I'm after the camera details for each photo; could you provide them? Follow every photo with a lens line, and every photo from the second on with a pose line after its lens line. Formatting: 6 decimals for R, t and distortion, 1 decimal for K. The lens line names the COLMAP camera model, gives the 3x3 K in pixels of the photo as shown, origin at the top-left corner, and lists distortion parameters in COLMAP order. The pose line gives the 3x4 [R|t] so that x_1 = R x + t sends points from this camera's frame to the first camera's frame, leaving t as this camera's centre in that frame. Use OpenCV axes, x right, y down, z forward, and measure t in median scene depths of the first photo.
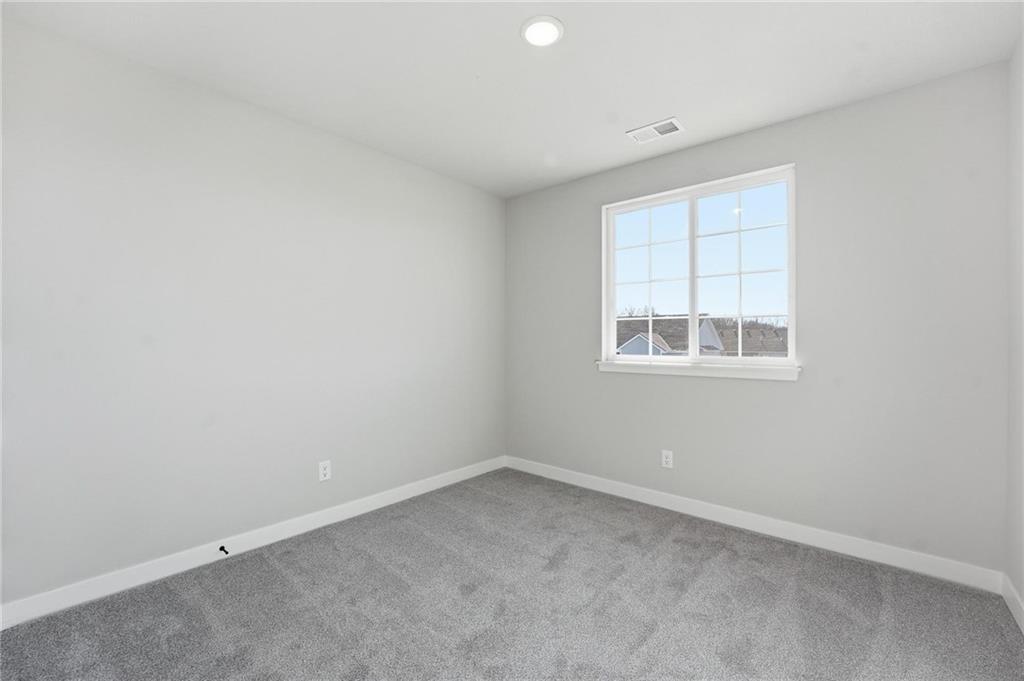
lens RADIAL K [[423.9, 0, 509.2], [0, 423.9, 339.8], [0, 0, 1]] dist [-0.024591, 0.001987]
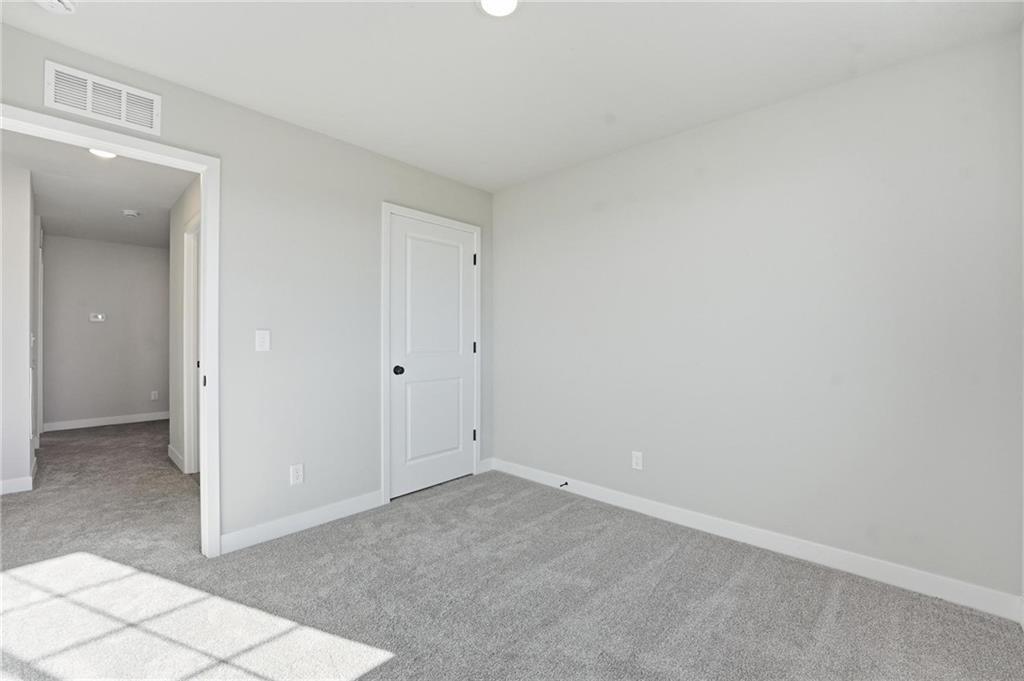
lens RADIAL K [[423.9, 0, 509.5], [0, 423.9, 342.9], [0, 0, 1]] dist [-0.024591, 0.001987]
pose [[-0.040959, -0.000186, -0.999161, 0.767374], [0.006569, 0.999978, -0.000455, 0.009057], [0.999139, -0.006582, -0.040957, 0.837987]]
